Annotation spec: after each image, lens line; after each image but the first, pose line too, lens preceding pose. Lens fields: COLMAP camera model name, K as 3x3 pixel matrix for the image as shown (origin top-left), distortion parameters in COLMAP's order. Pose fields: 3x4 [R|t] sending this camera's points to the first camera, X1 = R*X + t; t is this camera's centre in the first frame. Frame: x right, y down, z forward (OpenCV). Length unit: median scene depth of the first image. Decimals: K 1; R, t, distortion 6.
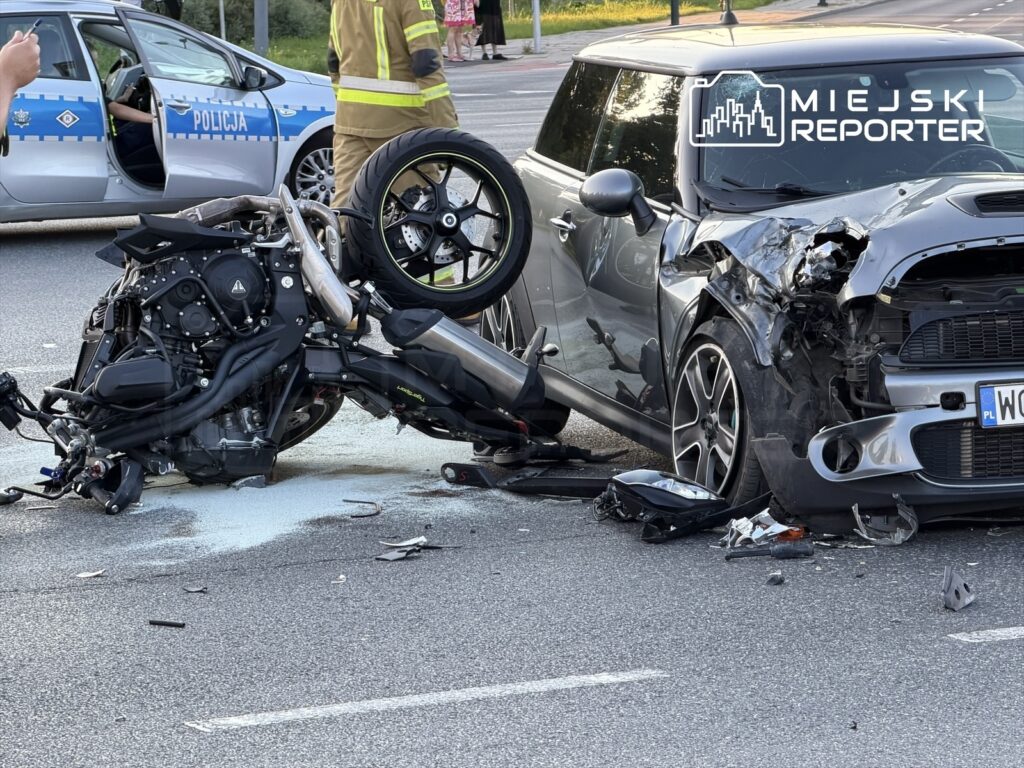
lens RADIAL K [[3806.4, 0, 512.0], [0, 3806.4, 384.0], [0, 0, 1]] dist [0.086186, 3.280934]
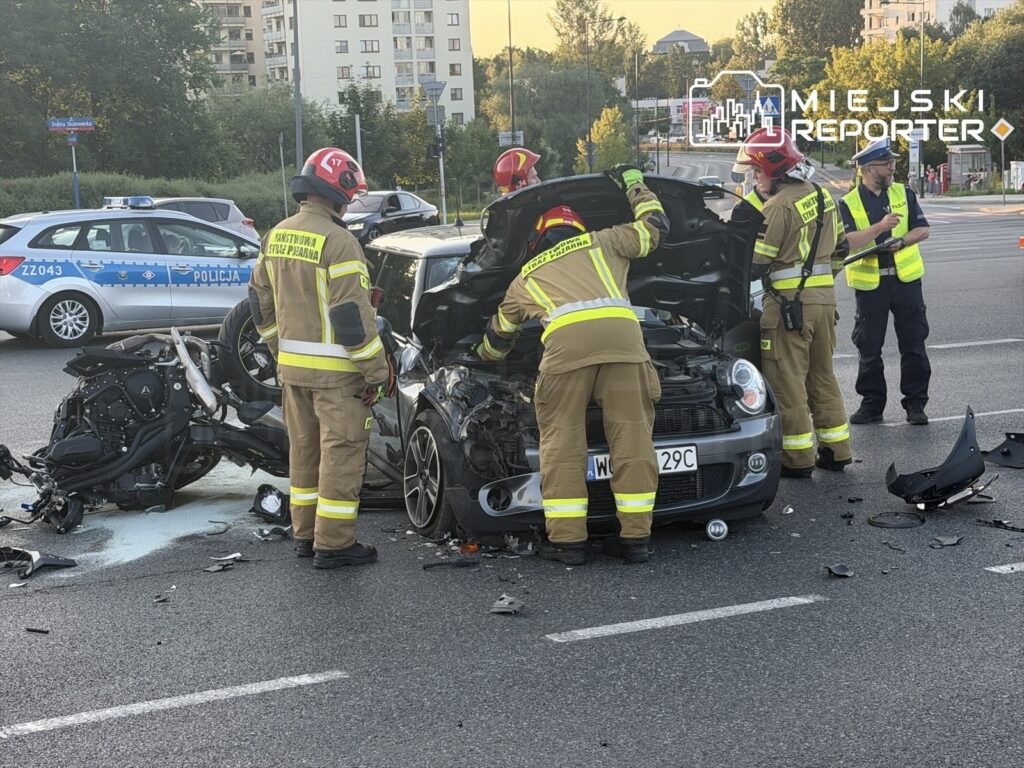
lens RADIAL K [[1867.4, 0, 512.0], [0, 1867.4, 384.0], [0, 0, 1]] dist [0.004354, 0.279162]
pose [[0.999164, -0.012970, 0.038781, 0.054523], [0.013151, 0.999904, -0.004432, -0.022671], [-0.038719, 0.004939, 0.999238, 0.193977]]
